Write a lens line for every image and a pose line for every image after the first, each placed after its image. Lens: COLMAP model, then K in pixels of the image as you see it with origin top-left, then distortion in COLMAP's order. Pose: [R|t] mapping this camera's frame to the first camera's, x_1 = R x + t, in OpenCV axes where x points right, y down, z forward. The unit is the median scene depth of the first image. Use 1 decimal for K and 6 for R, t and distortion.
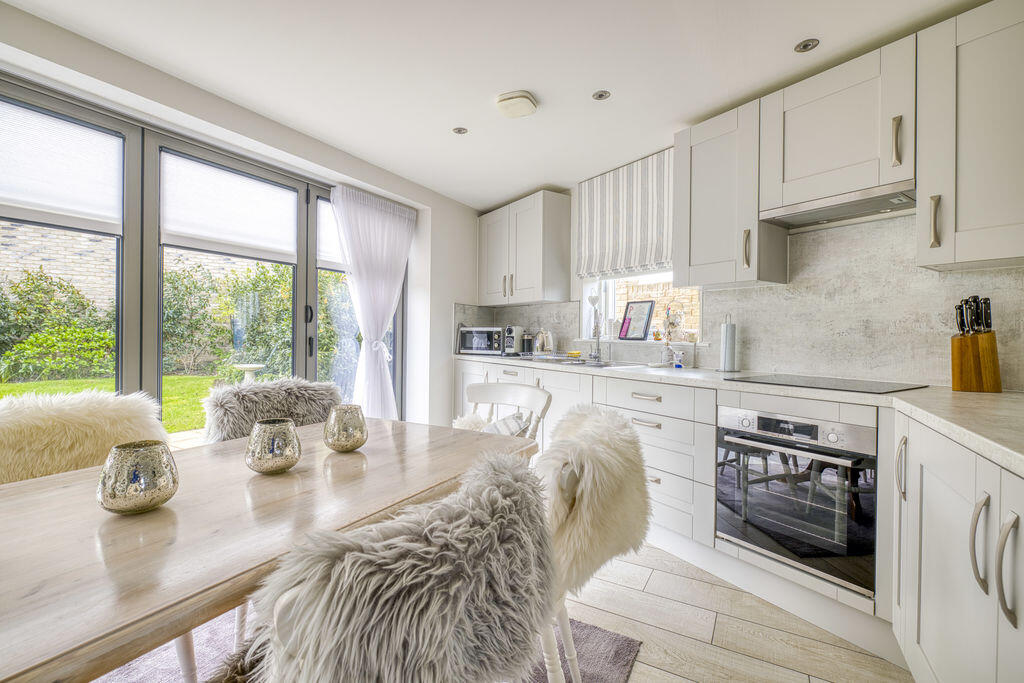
lens RADIAL K [[458.0, 0, 516.3], [0, 458.0, 334.1], [0, 0, 1]] dist [0.000297, 0.000093]
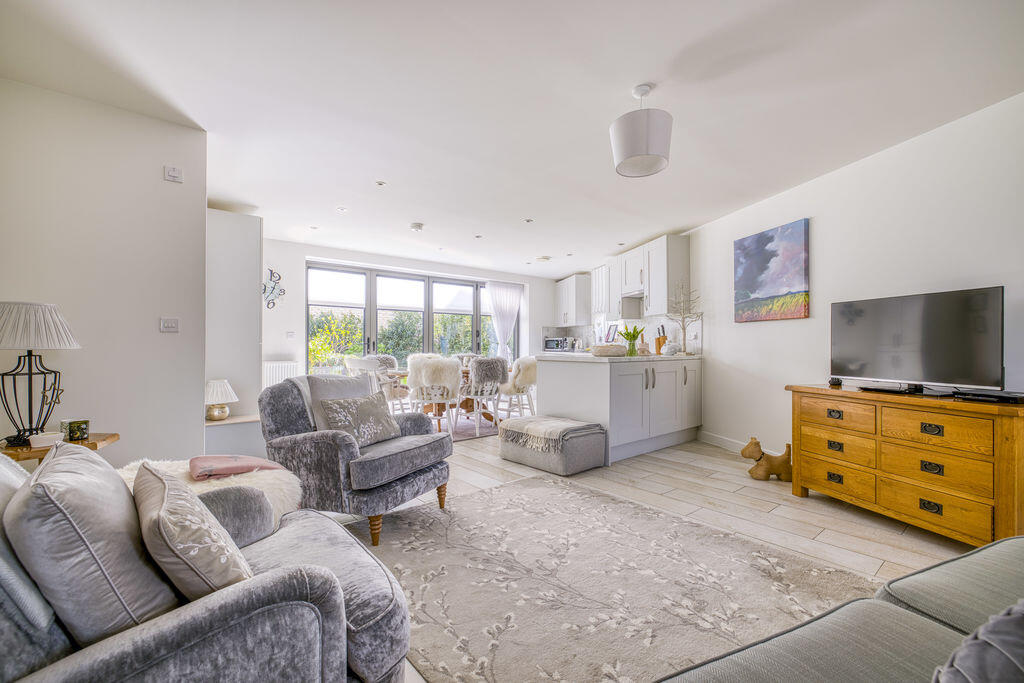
lens RADIAL K [[447.0, 0, 511.4], [0, 447.0, 344.6], [0, 0, 1]] dist [0.000306, 0.000398]
pose [[0.934186, -0.012980, -0.356549, 0.529579], [0.011212, 0.999912, -0.007026, 0.030718], [0.356609, 0.002566, 0.934250, -1.093464]]
